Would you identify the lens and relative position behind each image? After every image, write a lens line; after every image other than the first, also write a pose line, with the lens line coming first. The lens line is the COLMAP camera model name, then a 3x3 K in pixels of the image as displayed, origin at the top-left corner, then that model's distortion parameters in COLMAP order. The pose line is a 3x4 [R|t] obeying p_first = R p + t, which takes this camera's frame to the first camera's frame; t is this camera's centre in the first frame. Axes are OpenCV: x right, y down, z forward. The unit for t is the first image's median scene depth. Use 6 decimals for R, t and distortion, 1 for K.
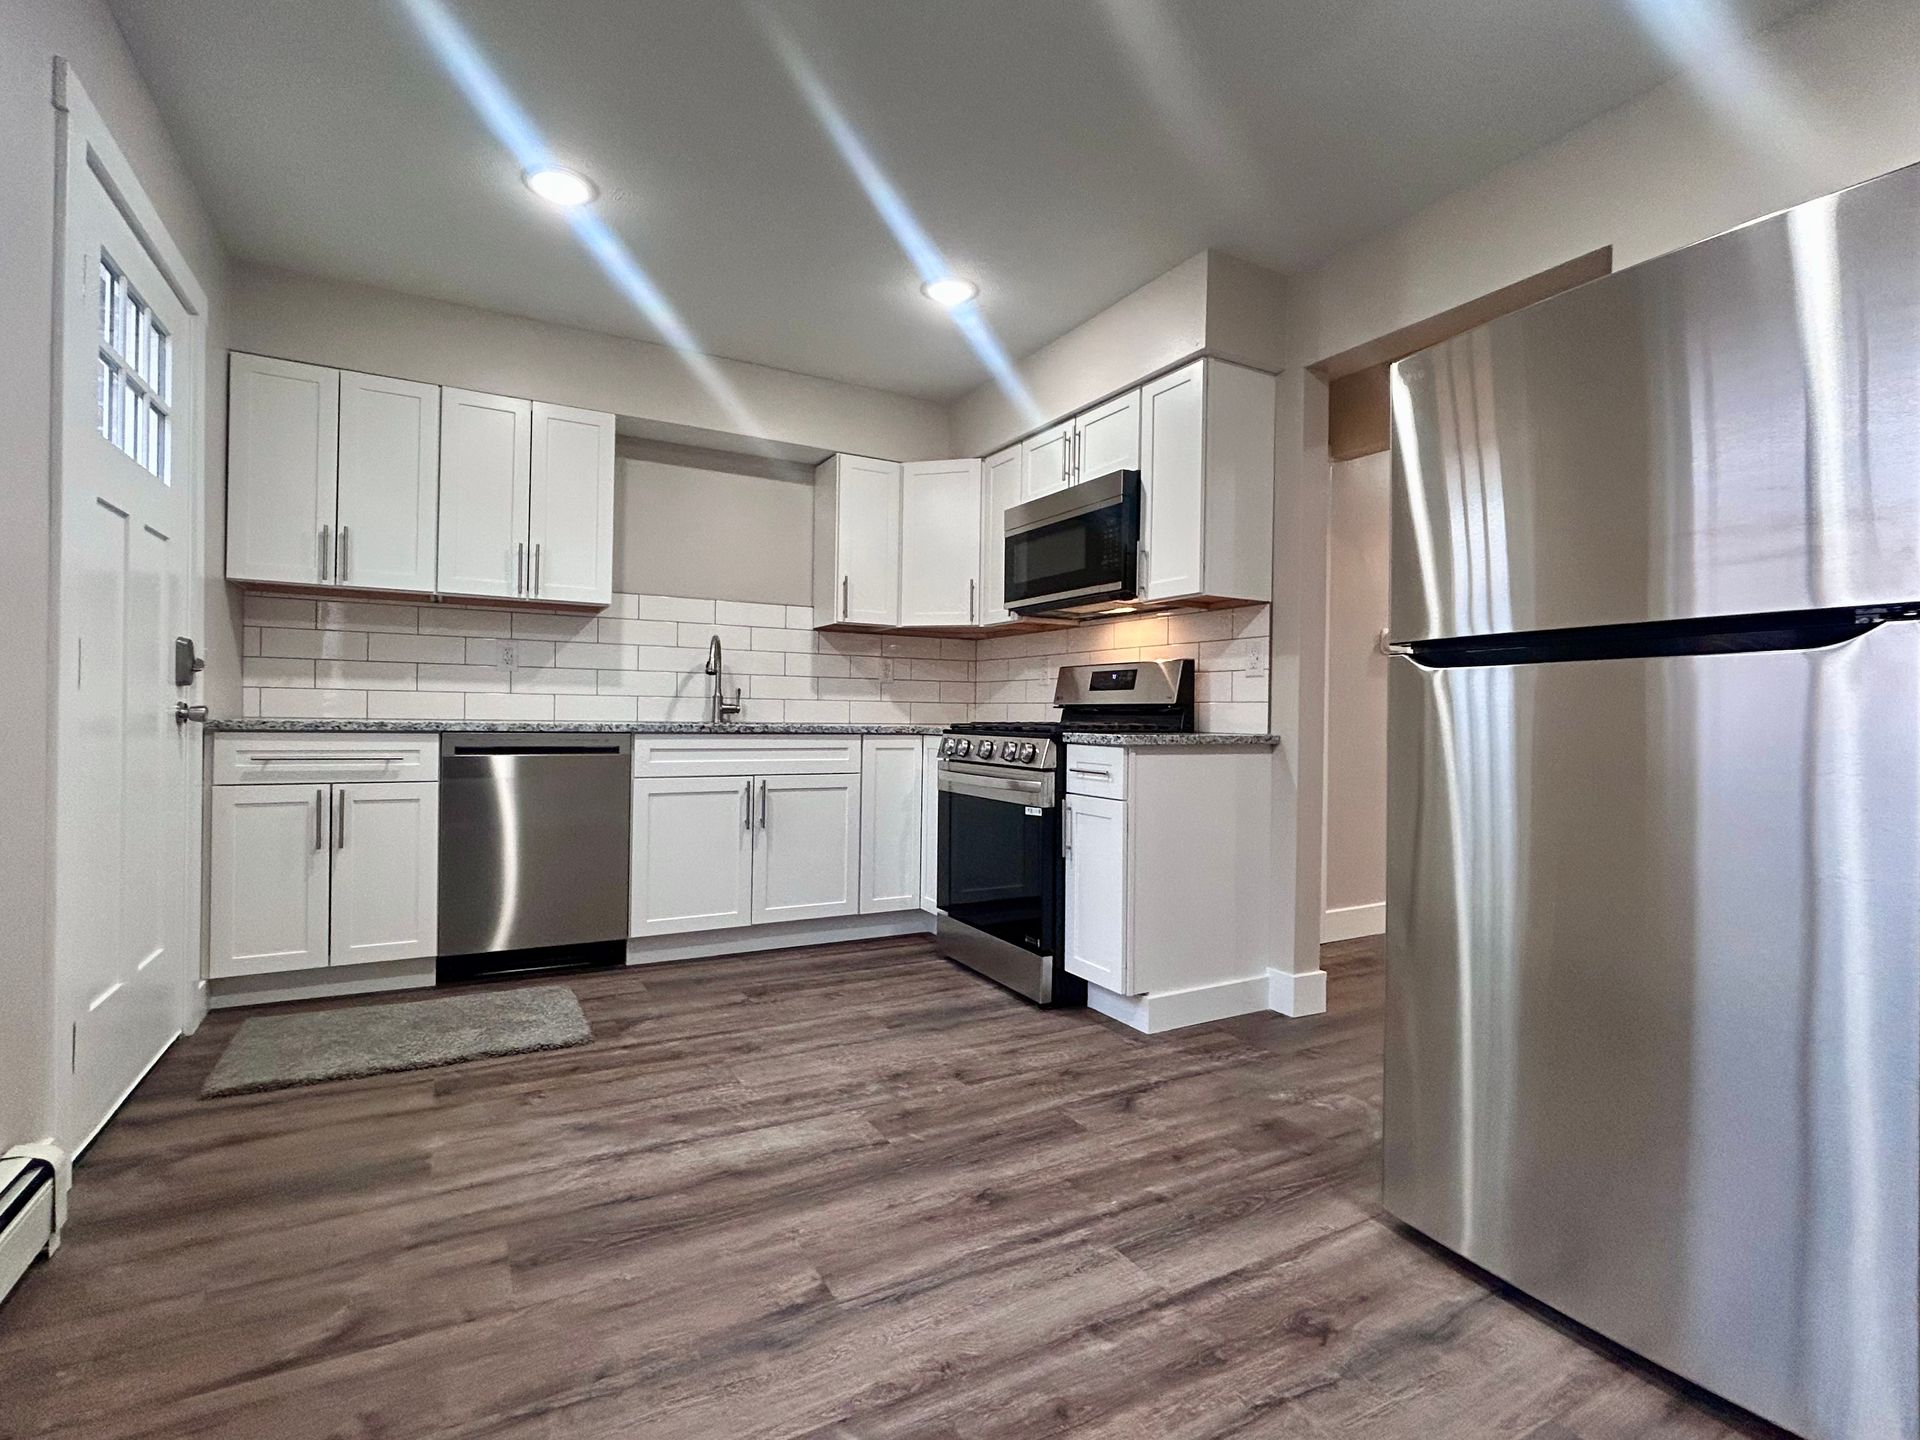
lens RADIAL K [[920.7, 0, 955.8], [0, 920.7, 717.0], [0, 0, 1]] dist [0.000405, 0.001310]
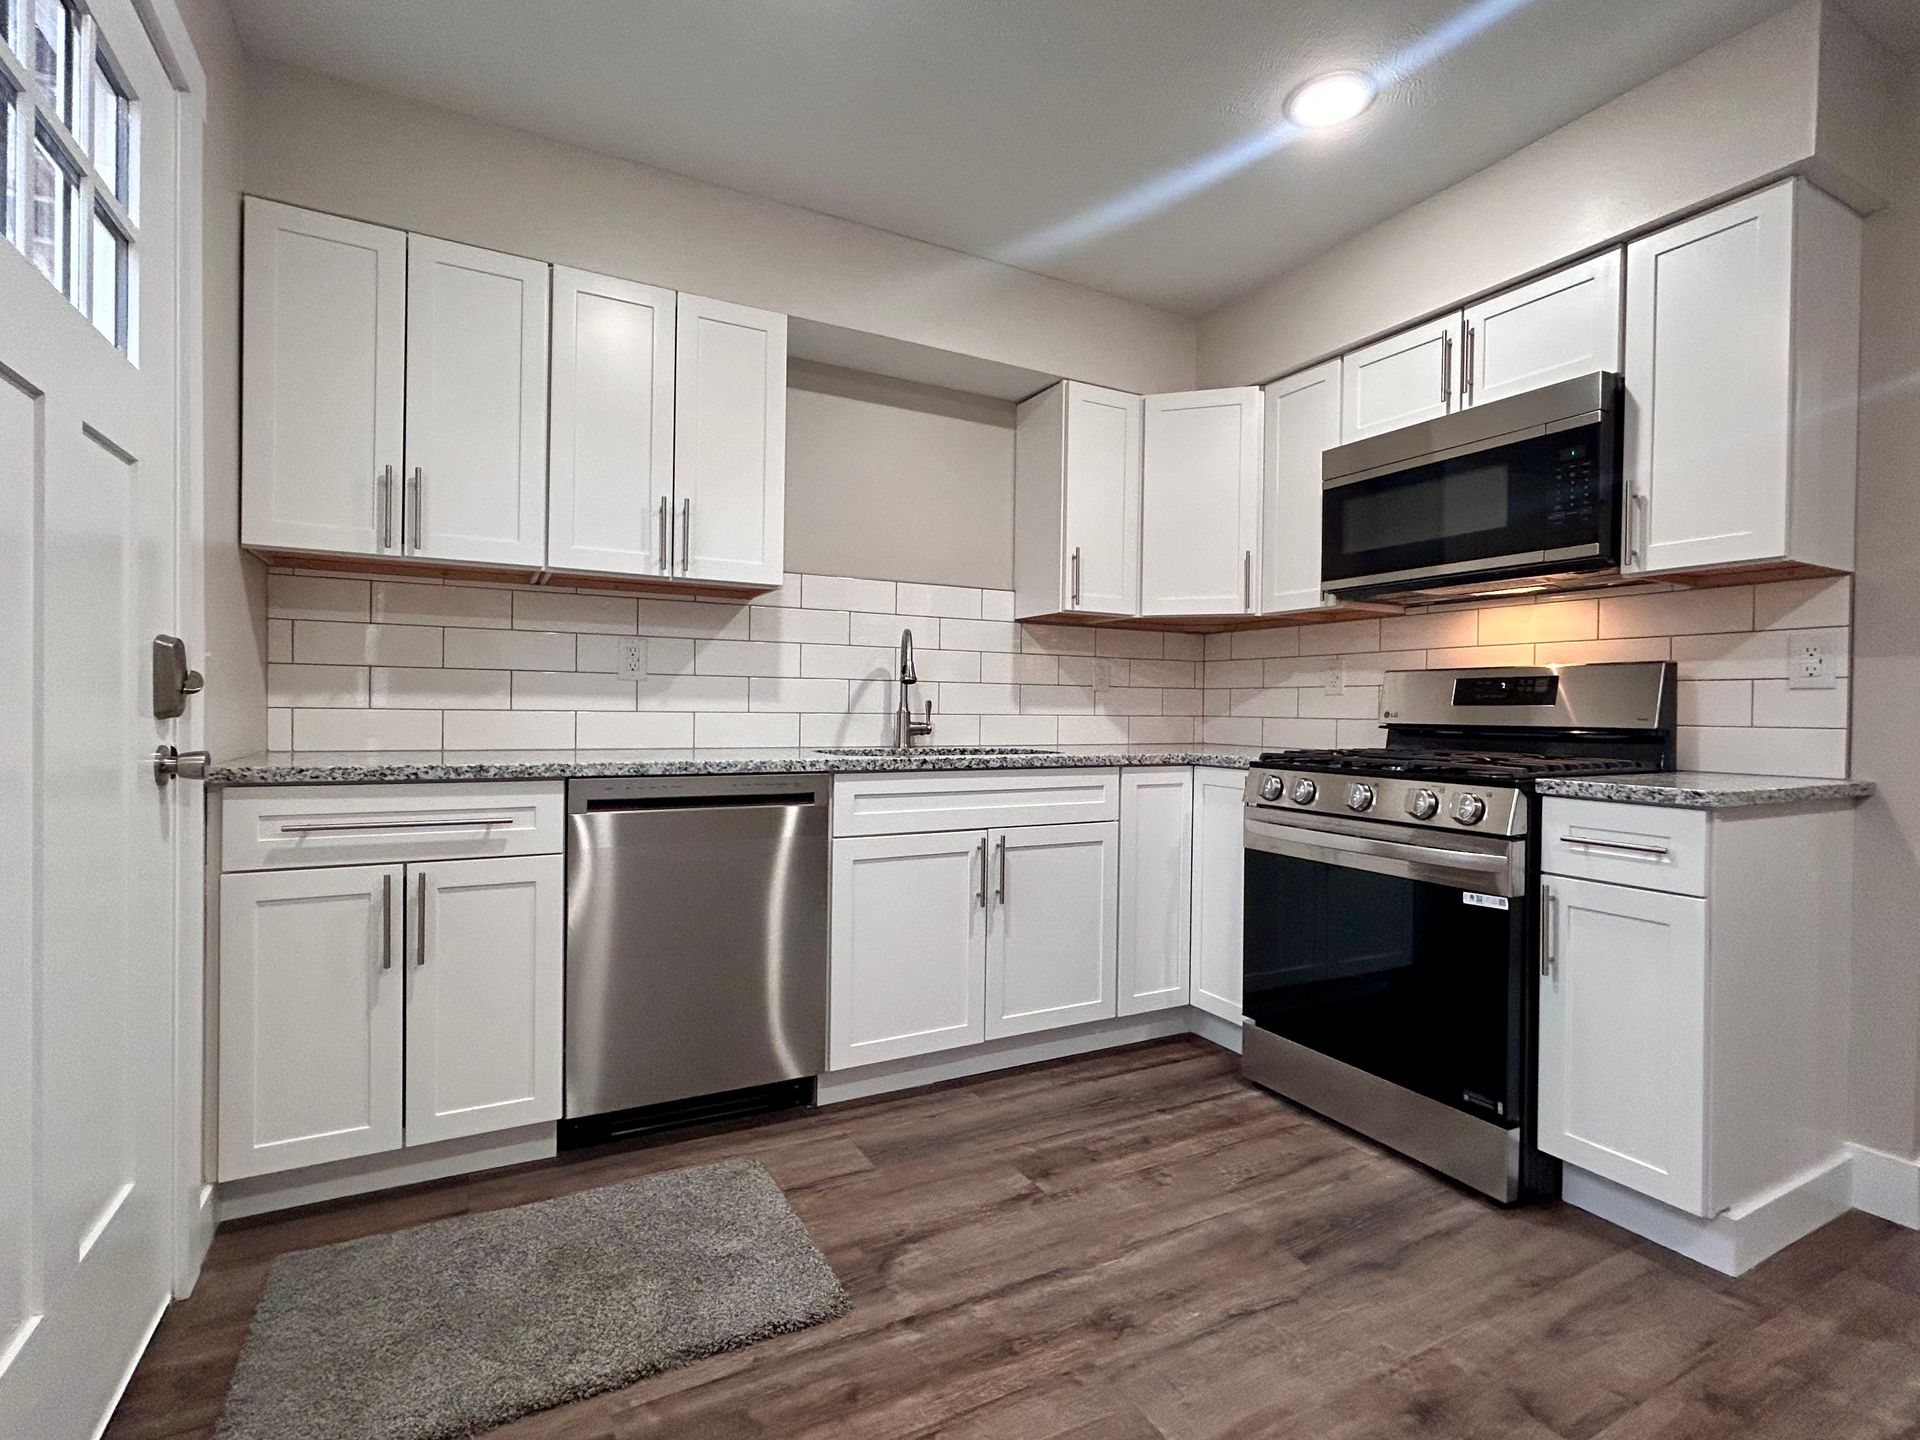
lens RADIAL K [[920.7, 0, 955.8], [0, 920.7, 717.0], [0, 0, 1]] dist [0.000405, 0.001310]
pose [[0.999889, -0.002922, -0.014600, -0.277235], [0.003007, 0.999979, 0.005805, -0.030664], [0.014583, -0.005848, 0.999877, 0.355413]]
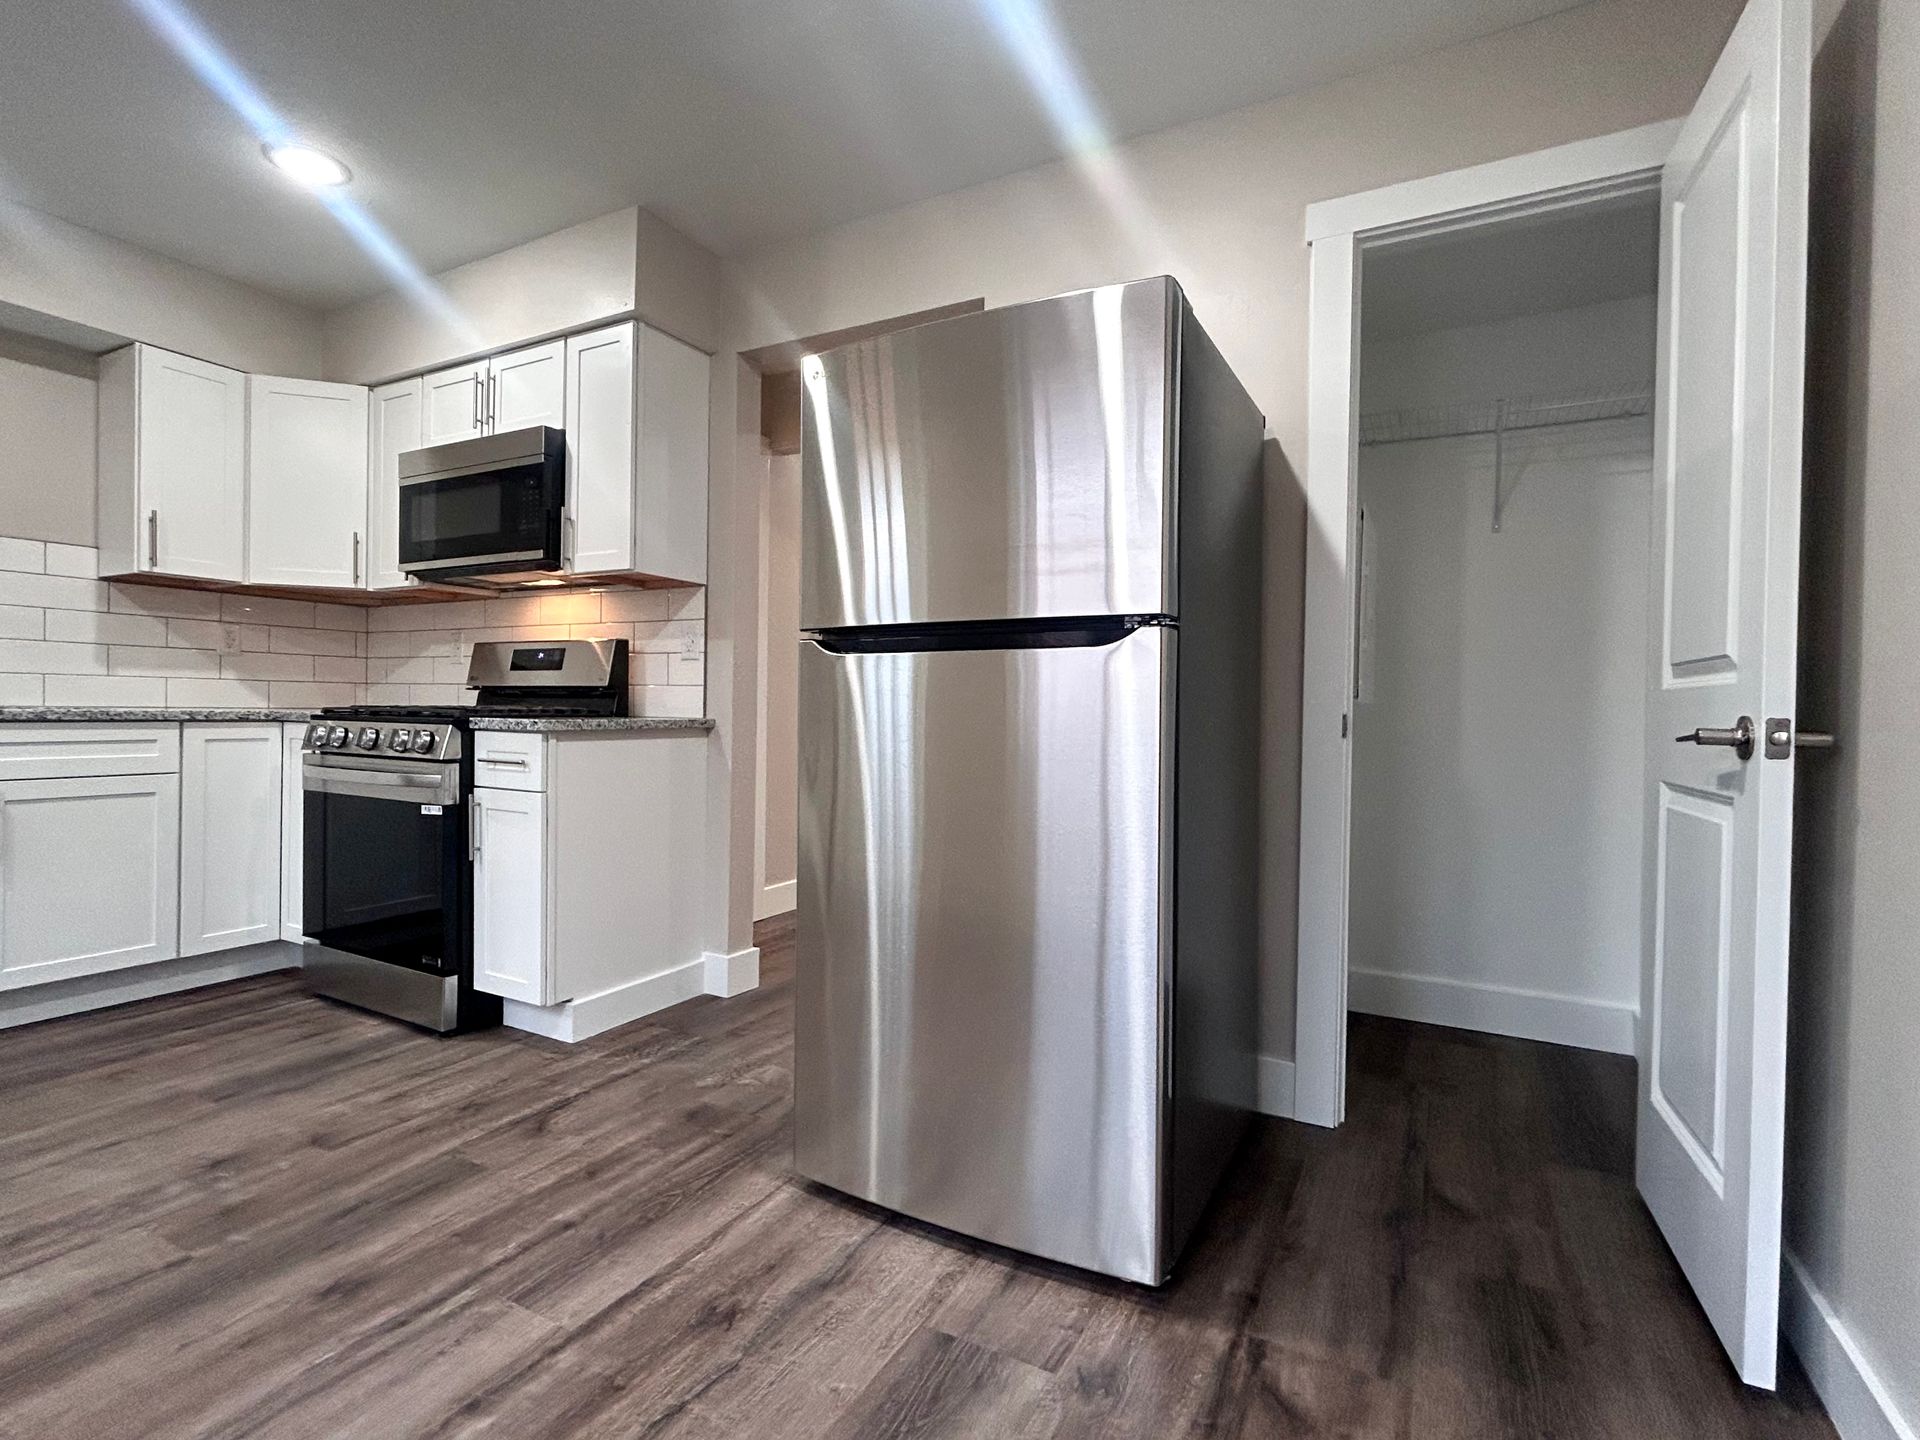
lens RADIAL K [[920.7, 0, 955.8], [0, 920.7, 717.0], [0, 0, 1]] dist [0.000405, 0.001310]
pose [[0.843203, -0.006283, 0.537558, 0.035714], [-0.002900, 0.999864, 0.016235, 0.000919], [-0.537587, -0.015248, 0.843070, 0.017733]]
